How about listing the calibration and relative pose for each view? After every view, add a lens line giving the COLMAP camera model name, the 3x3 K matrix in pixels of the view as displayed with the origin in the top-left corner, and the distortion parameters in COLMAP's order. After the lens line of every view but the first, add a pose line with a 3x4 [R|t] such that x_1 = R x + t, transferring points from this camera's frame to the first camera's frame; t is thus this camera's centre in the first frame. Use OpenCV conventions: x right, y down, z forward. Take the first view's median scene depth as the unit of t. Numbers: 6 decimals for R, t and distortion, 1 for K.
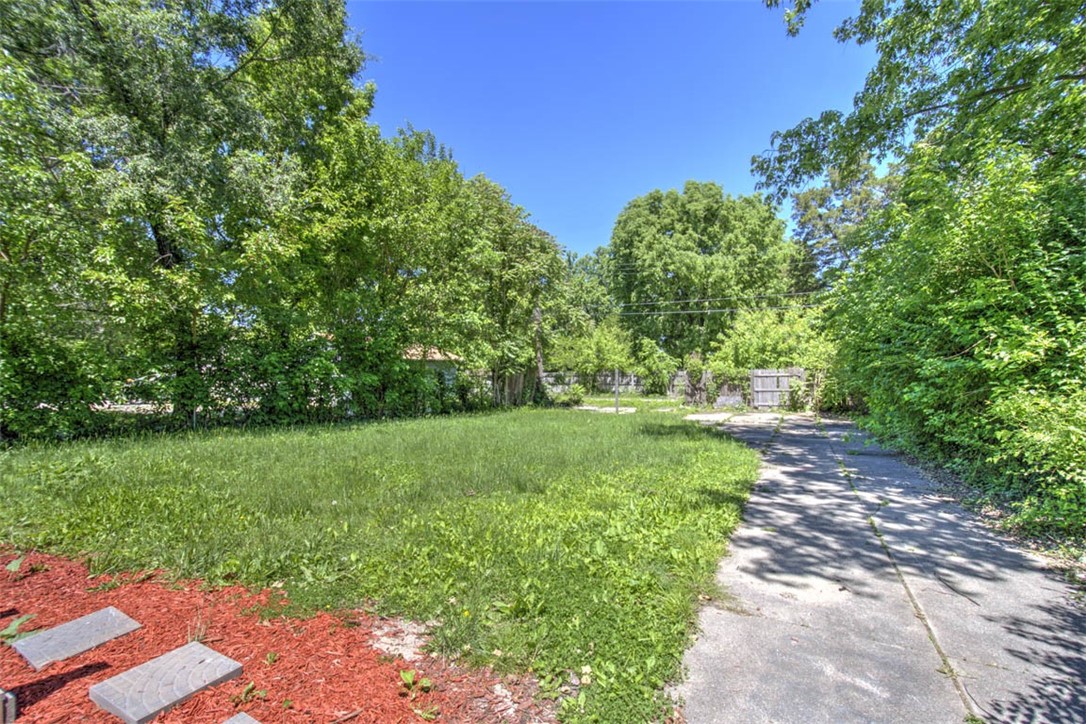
lens RADIAL K [[462.9, 0, 546.8], [0, 462.9, 368.5], [0, 0, 1]] dist [0.007086, -0.003876]
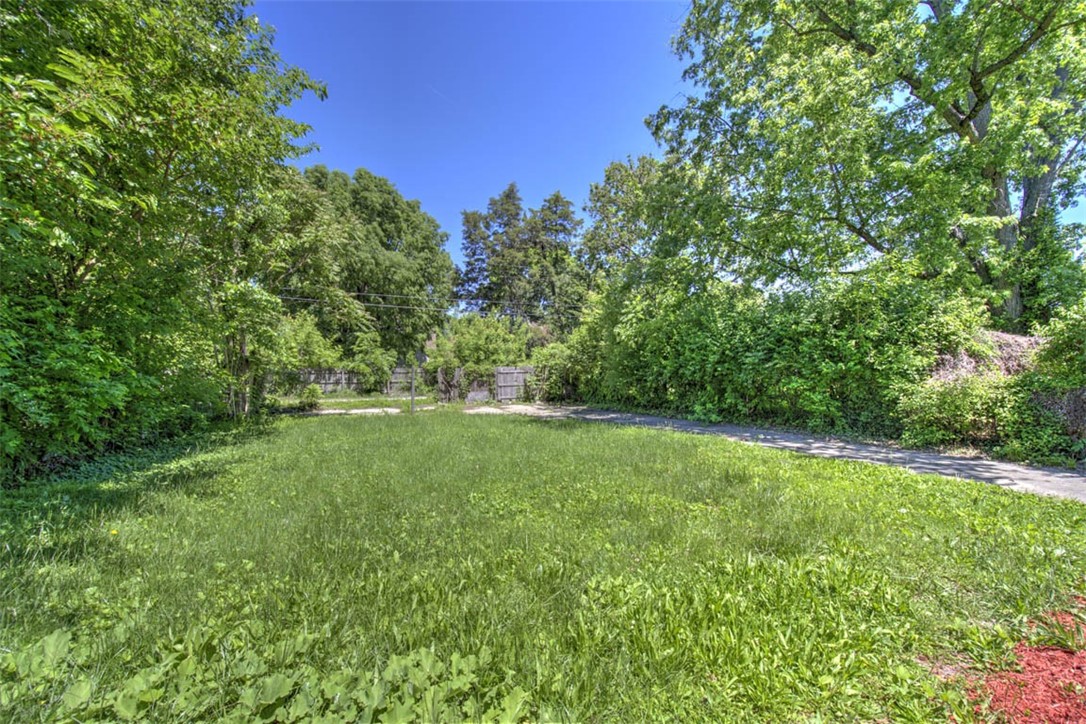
lens RADIAL K [[462.9, 0, 543.9], [0, 462.9, 368.0], [0, 0, 1]] dist [0.007086, -0.003876]
pose [[0.656228, 0.002787, 0.754558, -0.319359], [-0.007791, 0.999965, 0.003083, 0.000236], [-0.754523, -0.007902, 0.656226, 0.172537]]
